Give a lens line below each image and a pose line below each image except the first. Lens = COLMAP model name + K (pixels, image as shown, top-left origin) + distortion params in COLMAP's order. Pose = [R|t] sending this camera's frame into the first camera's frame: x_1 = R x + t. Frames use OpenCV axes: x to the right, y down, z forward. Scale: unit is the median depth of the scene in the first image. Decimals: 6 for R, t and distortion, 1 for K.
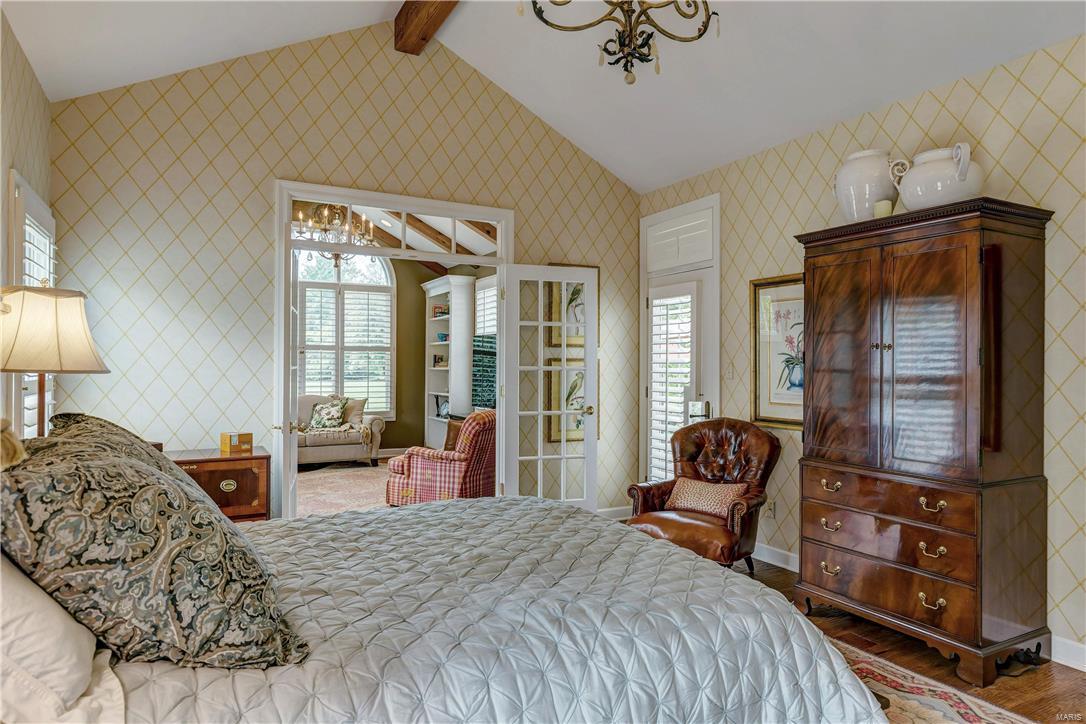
lens RADIAL K [[689.5, 0, 546.3], [0, 689.5, 363.1], [0, 0, 1]] dist [-0.004266, -0.000726]
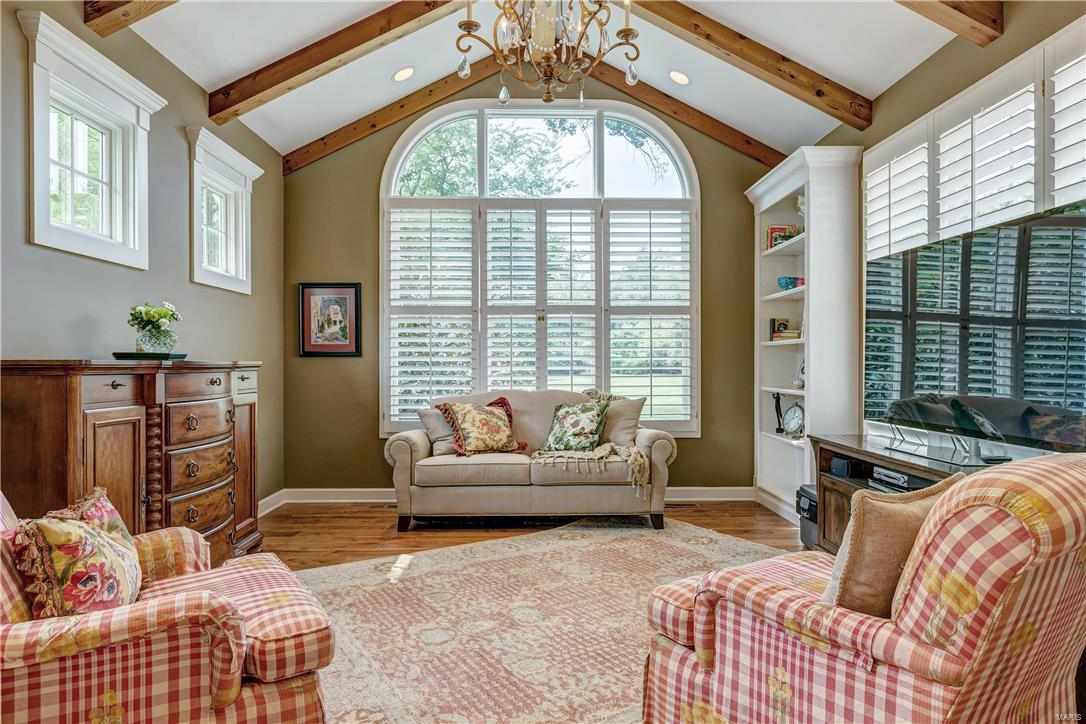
lens RADIAL K [[689.5, 0, 545.3], [0, 689.5, 361.3], [0, 0, 1]] dist [-0.004266, -0.000726]
pose [[0.895034, -0.007742, -0.445930, -0.089065], [0.009747, 0.999950, 0.002202, 0.020974], [0.445890, -0.006317, 0.895065, 0.484379]]
